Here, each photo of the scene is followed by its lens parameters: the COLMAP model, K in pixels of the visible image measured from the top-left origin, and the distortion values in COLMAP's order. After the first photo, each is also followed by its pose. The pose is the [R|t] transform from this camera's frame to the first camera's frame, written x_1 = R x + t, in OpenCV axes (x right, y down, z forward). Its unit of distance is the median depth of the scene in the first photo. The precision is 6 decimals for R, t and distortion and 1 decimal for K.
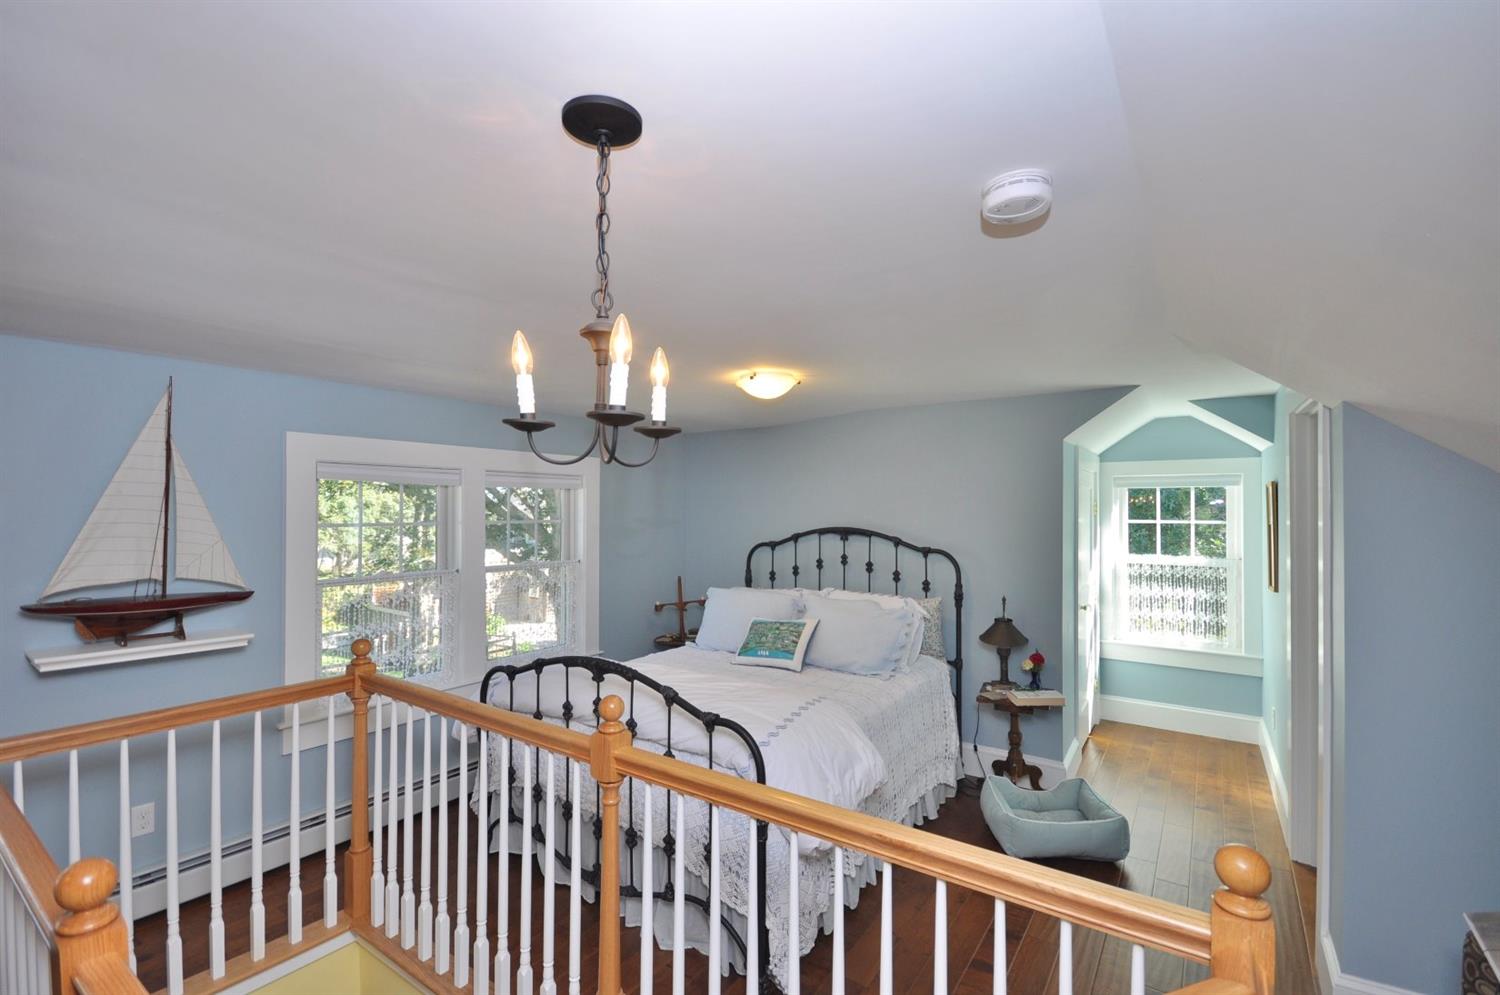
lens RADIAL K [[655.0, 0, 743.9], [0, 655.0, 504.1], [0, 0, 1]] dist [-0.005057, -0.000043]
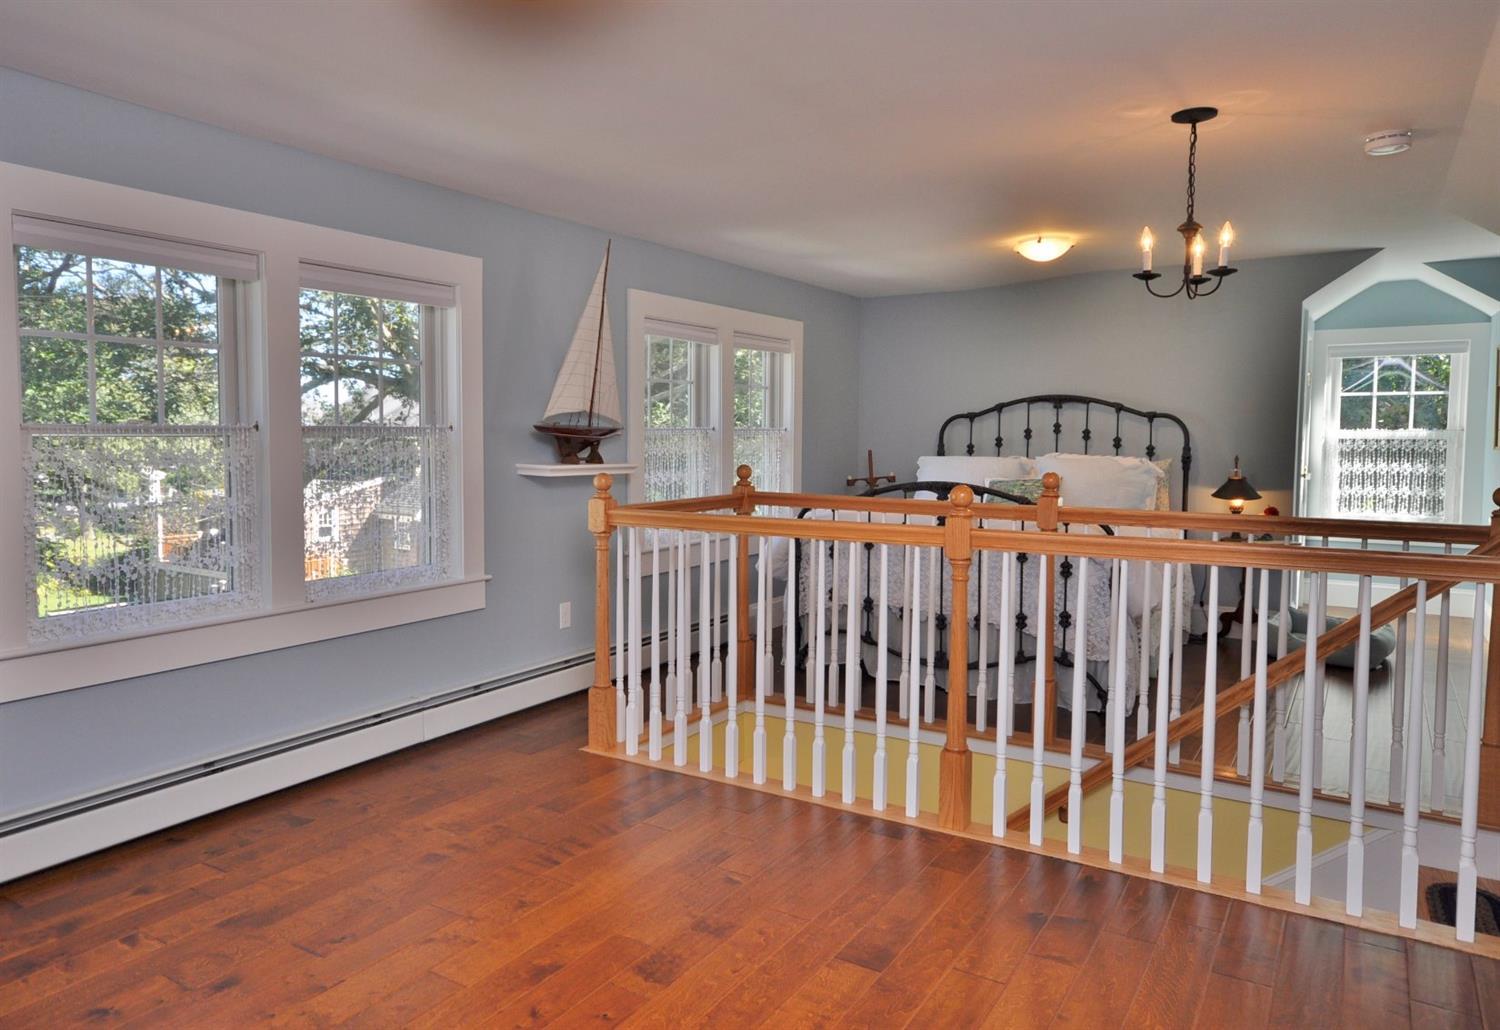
lens RADIAL K [[1000.8, 0, 689.3], [0, 1000.8, 490.7], [0, 0, 1]] dist [0.006431, 0.004936]
pose [[0.999762, -0.000007, 0.021832, -0.424182], [-0.001516, 0.997565, 0.069720, 0.074262], [-0.021779, -0.069737, 0.997328, -0.475001]]
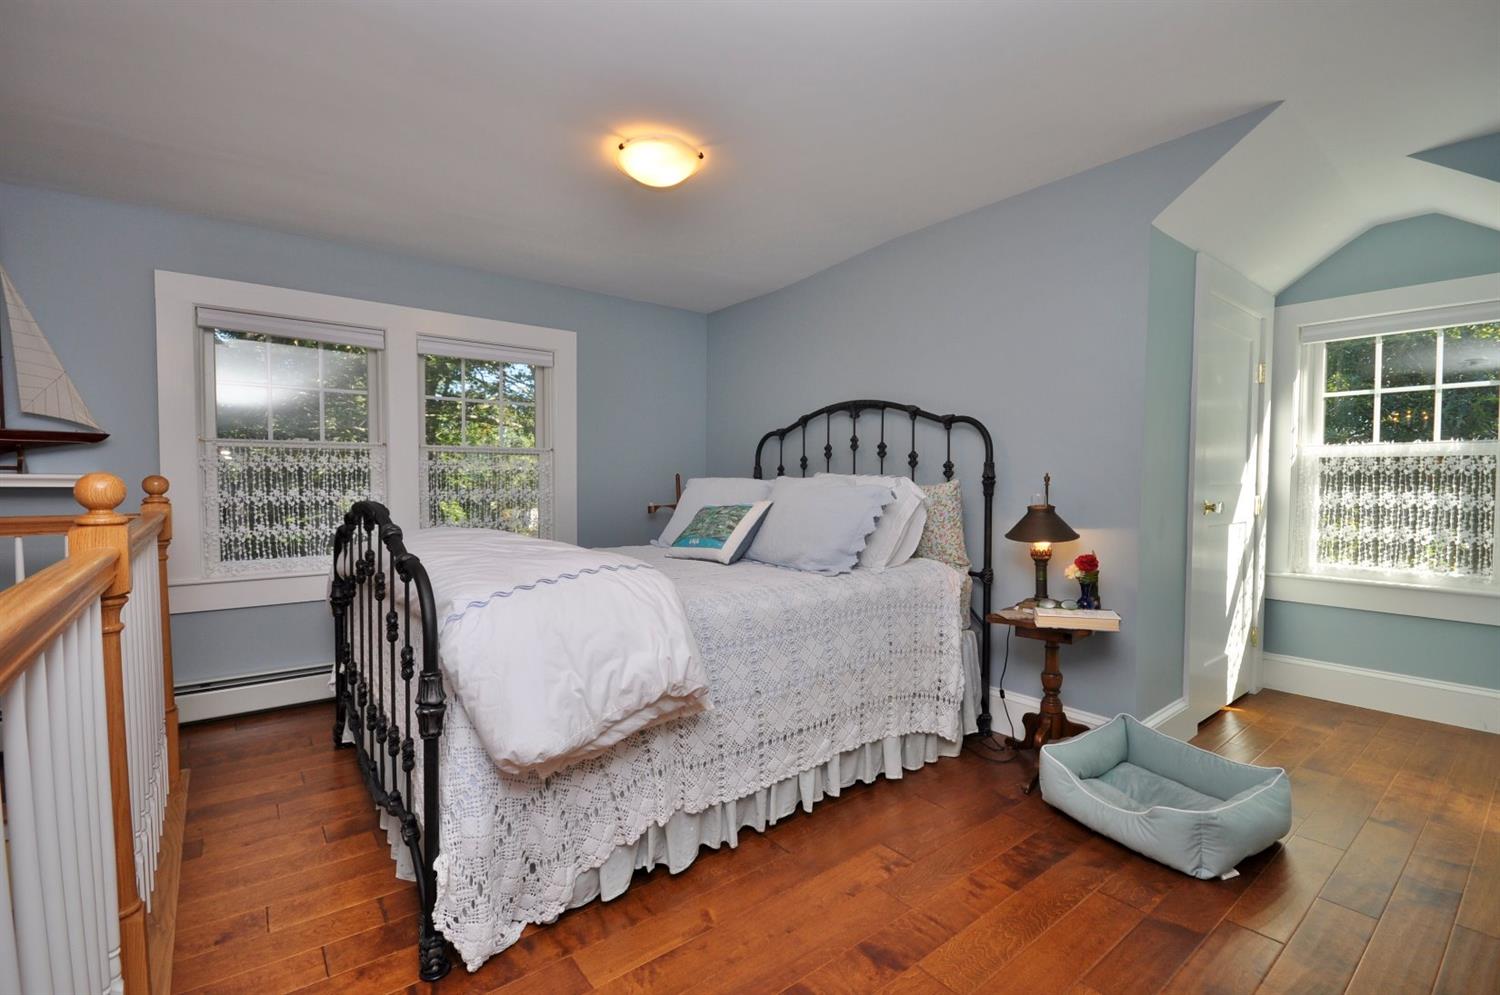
lens RADIAL K [[658.2, 0, 744.6], [0, 658.2, 504.8], [0, 0, 1]] dist [0.010985, -0.013757]
pose [[0.957847, 0.012922, -0.286987, 0.252309], [0.000273, 0.998946, 0.045891, 0.120967], [0.287277, -0.044034, 0.956835, 0.224084]]
